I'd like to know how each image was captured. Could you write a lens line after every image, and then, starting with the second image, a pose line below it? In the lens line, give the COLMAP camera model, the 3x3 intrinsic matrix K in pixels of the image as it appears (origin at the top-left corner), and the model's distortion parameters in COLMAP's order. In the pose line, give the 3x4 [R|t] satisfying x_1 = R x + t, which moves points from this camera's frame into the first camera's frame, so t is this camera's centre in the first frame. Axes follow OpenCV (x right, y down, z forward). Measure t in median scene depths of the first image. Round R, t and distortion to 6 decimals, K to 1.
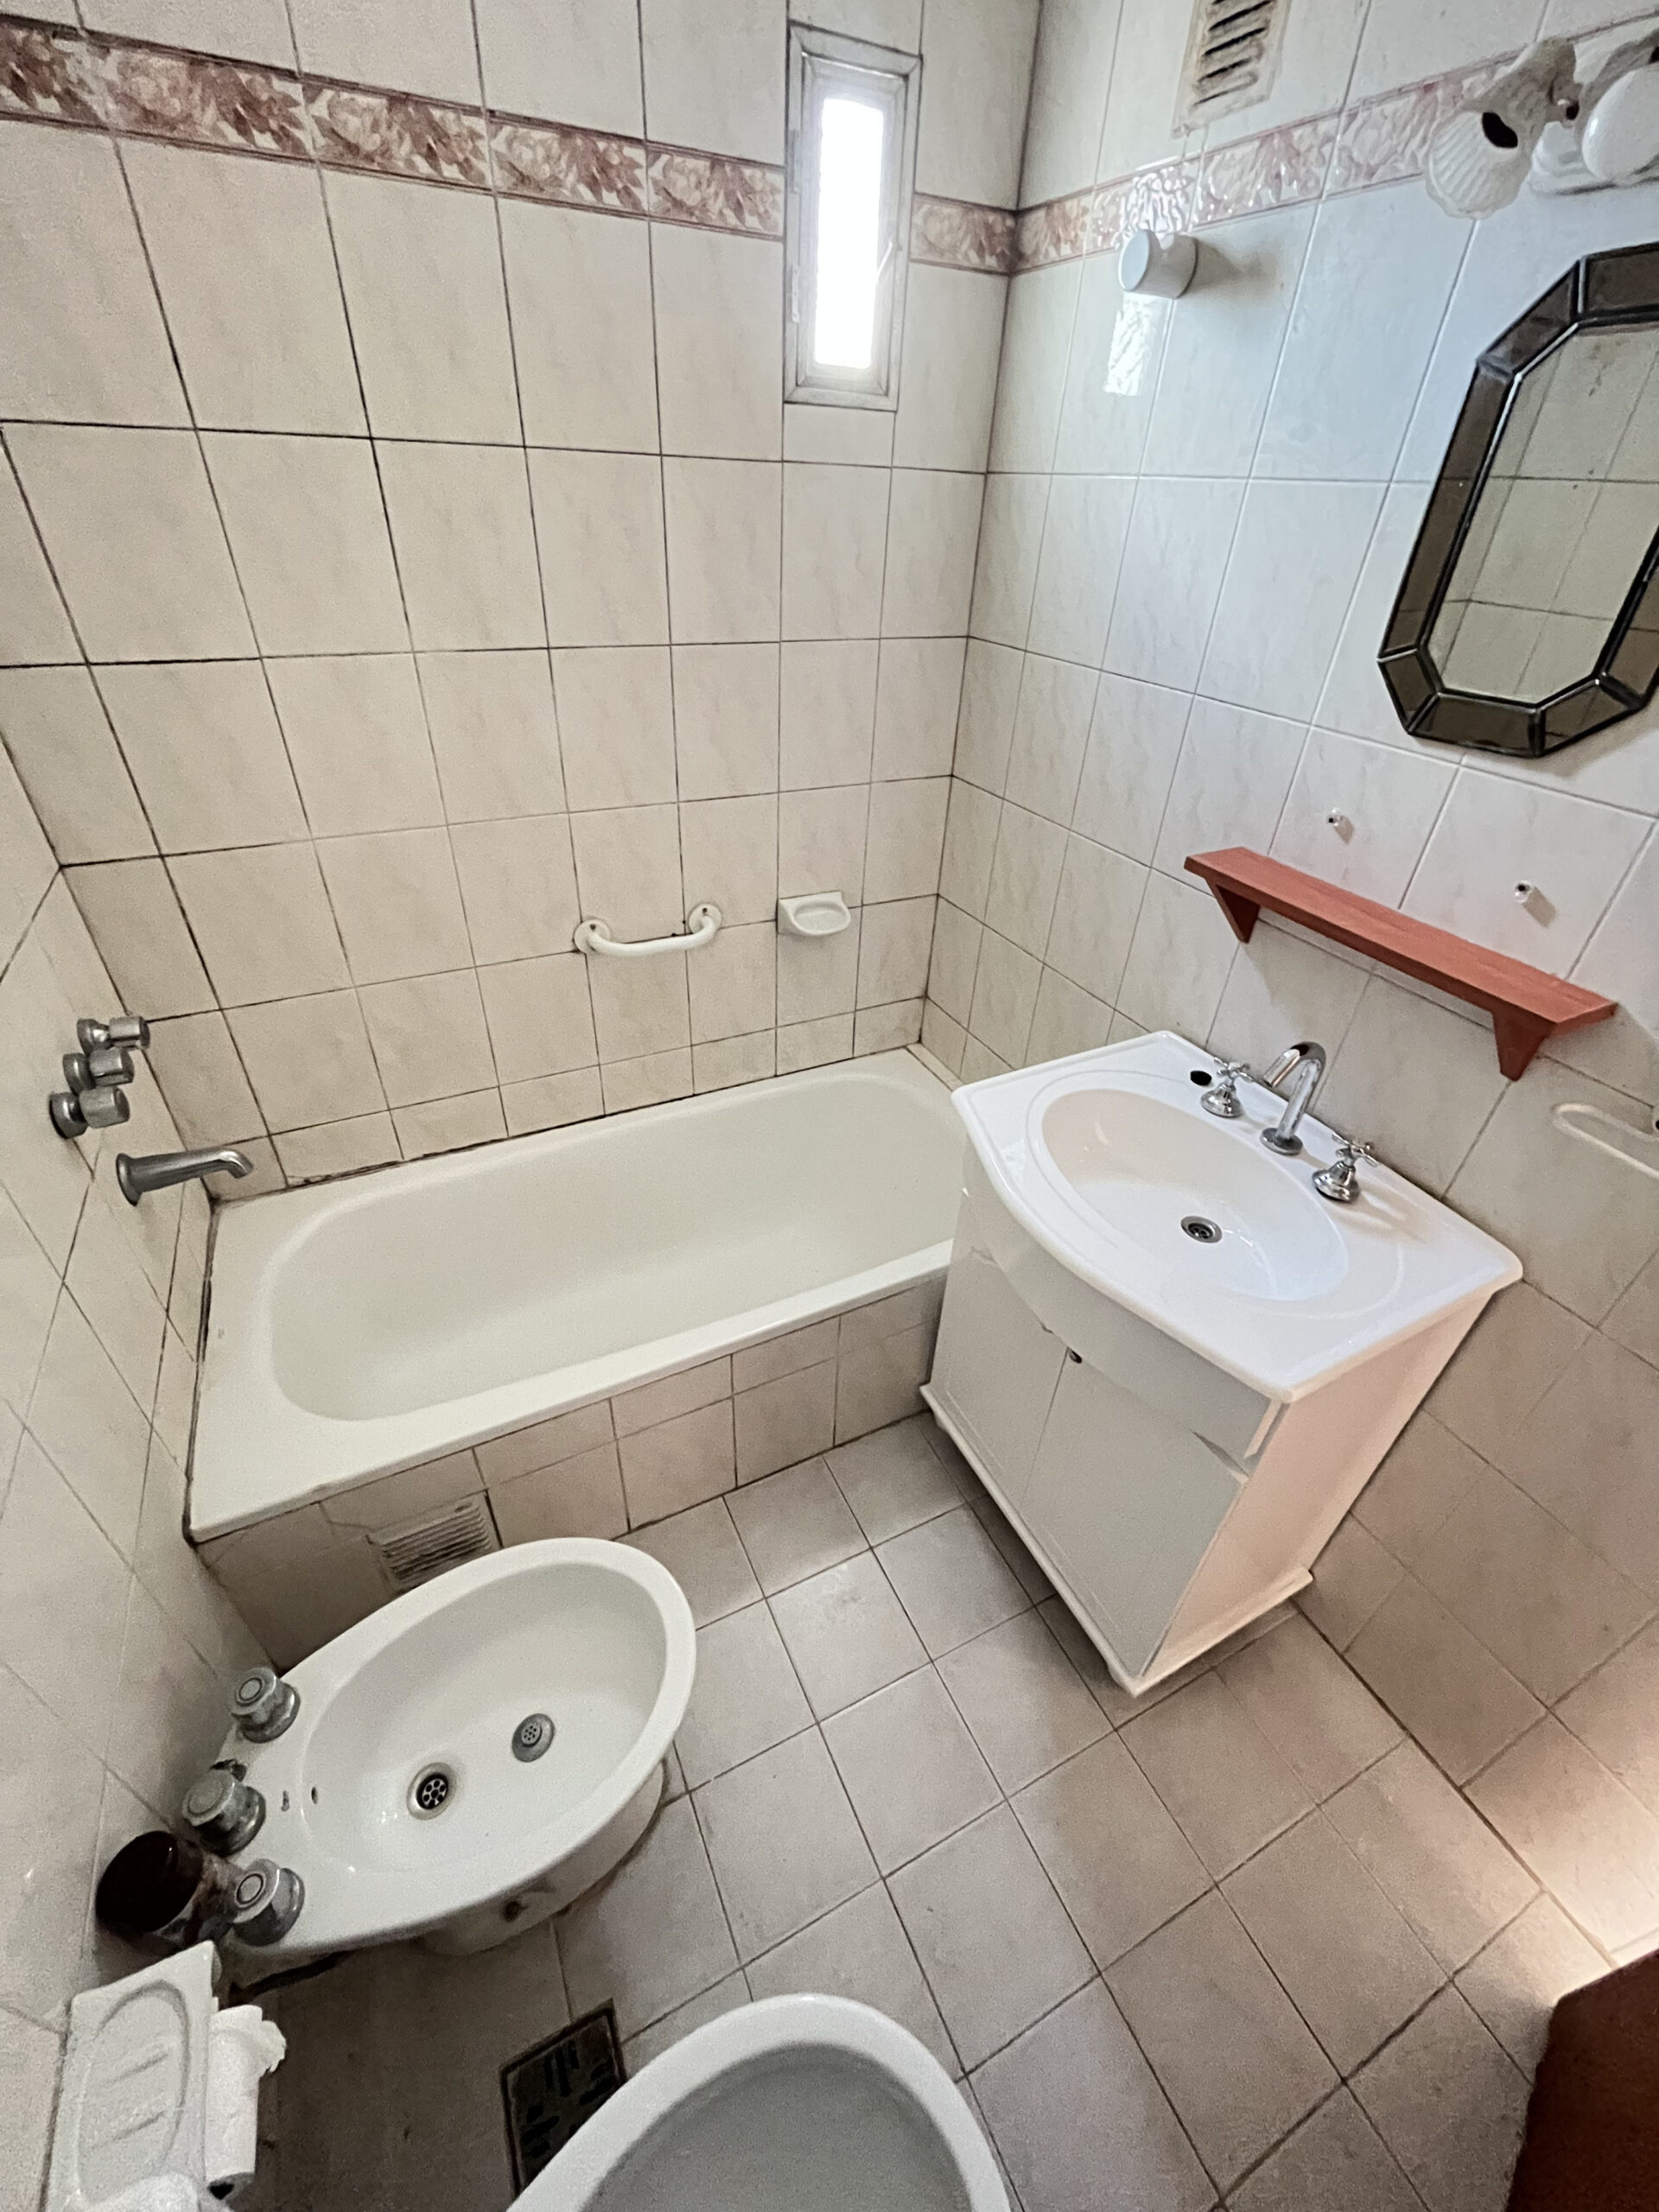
lens RADIAL K [[896.0, 0, 835.3], [0, 896.0, 1097.3], [0, 0, 1]] dist [-0.002847, -0.000141]
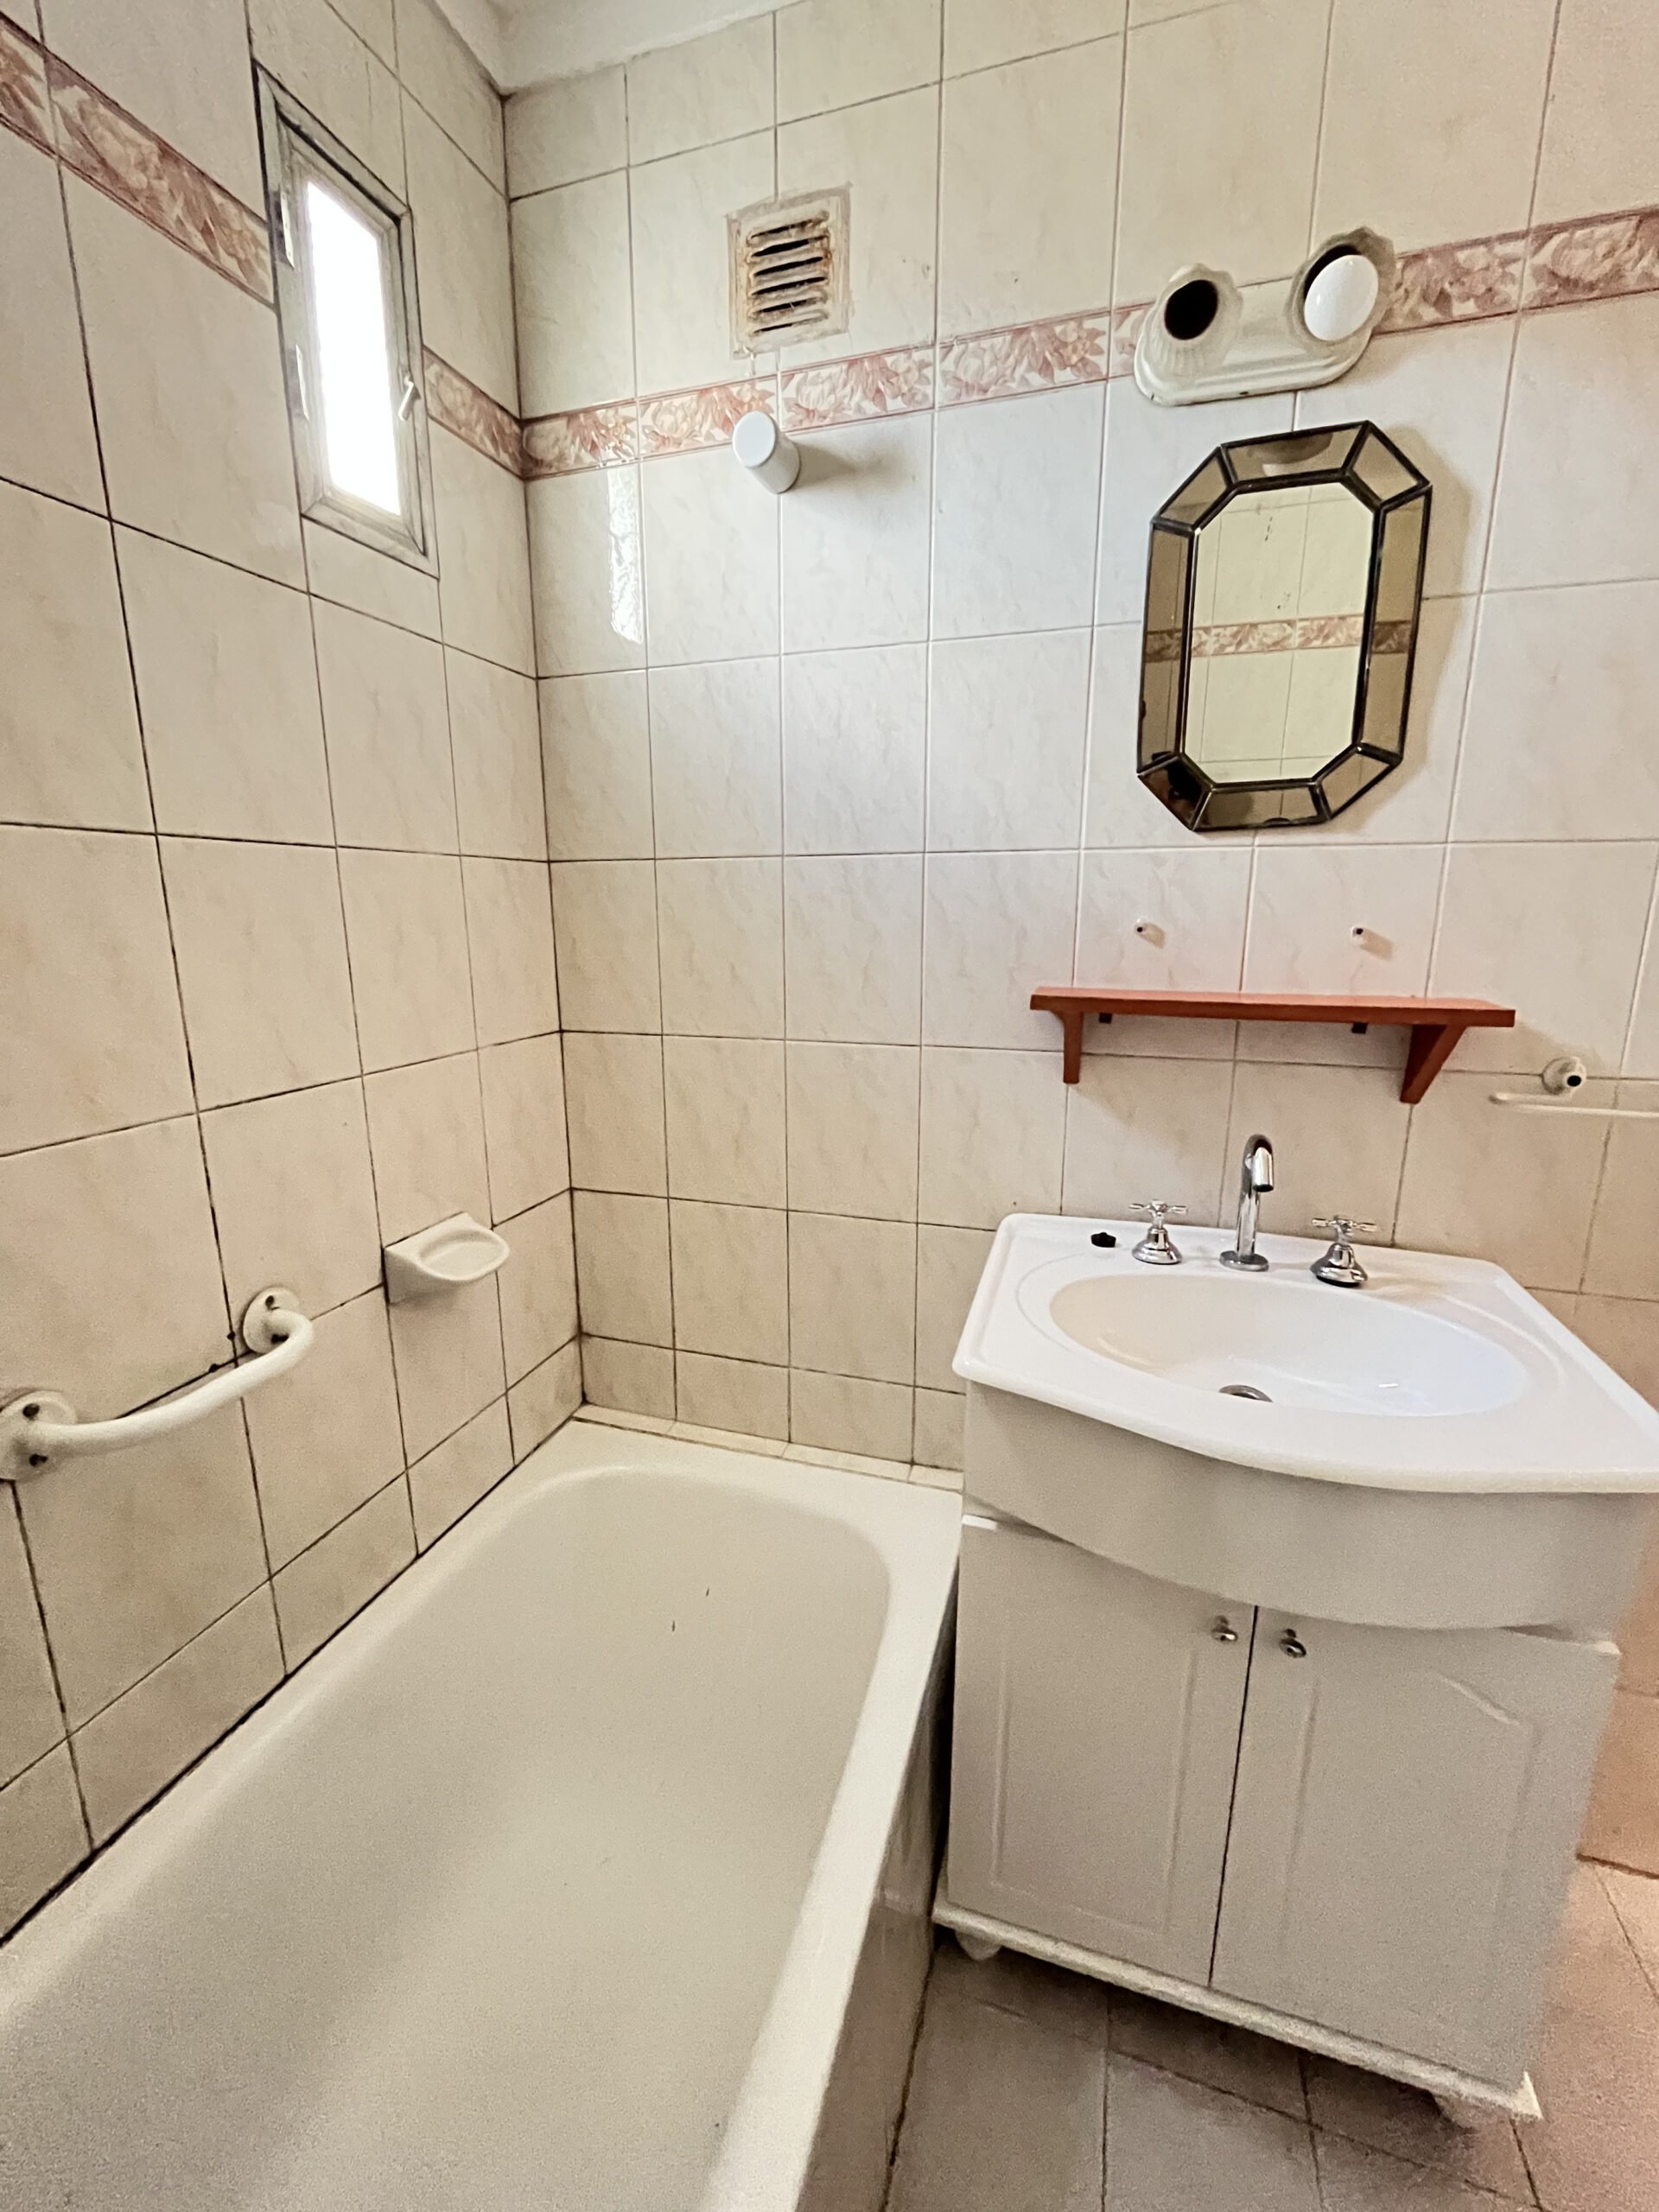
lens RADIAL K [[896.0, 0, 823.1], [0, 896.0, 1102.8], [0, 0, 1]] dist [-0.002847, -0.000141]
pose [[0.703698, -0.193342, 0.683687, -0.362732], [0.429482, 0.882311, -0.192541, -0.095315], [-0.565998, 0.429122, 0.703918, 0.544082]]
